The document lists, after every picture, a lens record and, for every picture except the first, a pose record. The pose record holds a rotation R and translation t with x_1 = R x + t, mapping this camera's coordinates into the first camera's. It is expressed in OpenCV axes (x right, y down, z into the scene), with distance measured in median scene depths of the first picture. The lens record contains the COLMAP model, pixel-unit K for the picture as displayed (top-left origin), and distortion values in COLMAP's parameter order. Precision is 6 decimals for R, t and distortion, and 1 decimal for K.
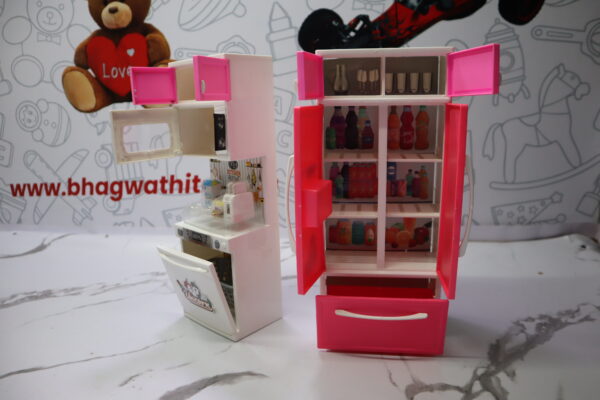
lens RADIAL K [[422.5, 0, 305.7], [0, 422.5, 199.7], [0, 0, 1]] dist [-0.119863, 0.079618]
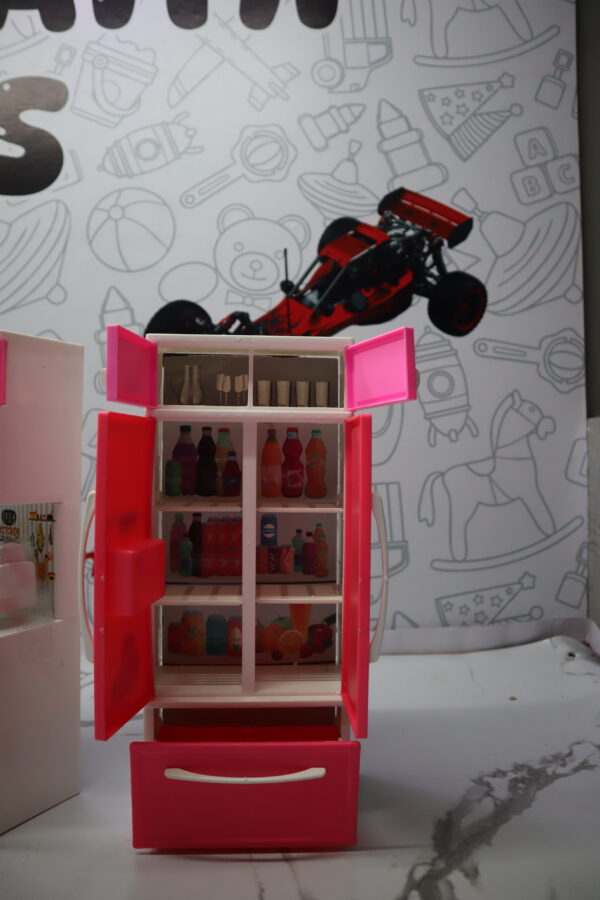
lens RADIAL K [[633.8, 0, 300.8], [0, 633.8, 440.4], [0, 0, 1]] dist [-0.119863, 0.079618]
pose [[0.981403, 0.037255, 0.188309, 0.047265], [0.013144, 0.965641, -0.259546, 0.032383], [-0.191508, 0.257194, 0.947194, 0.042106]]
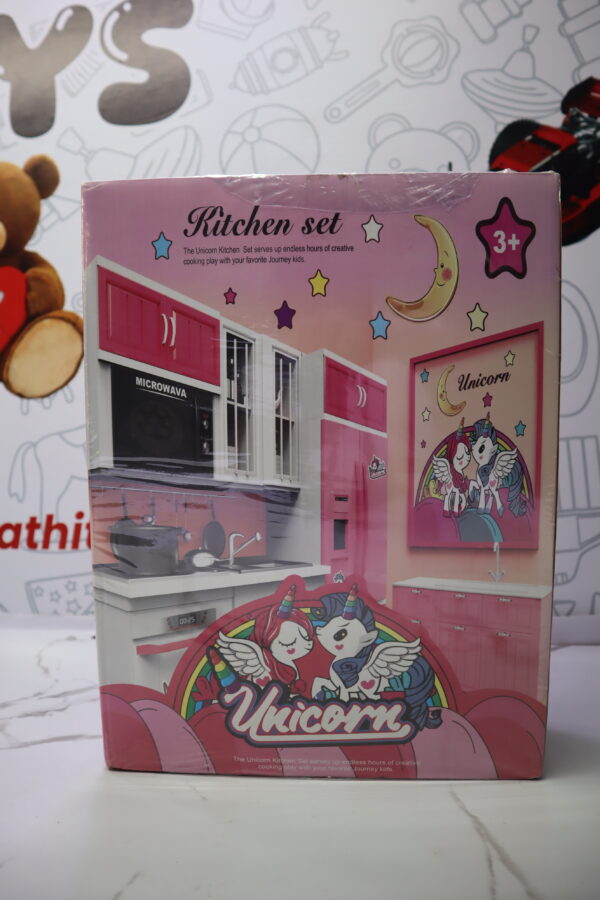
lens RADIAL K [[633.8, 0, 299.6], [0, 633.8, 440.3], [0, 0, 1]] dist [-0.119863, 0.079618]
pose [[0.999601, 0.017436, 0.022243, -0.017422], [-0.011610, 0.970879, -0.239290, 0.042121], [-0.025767, 0.238936, 0.970693, 0.212058]]
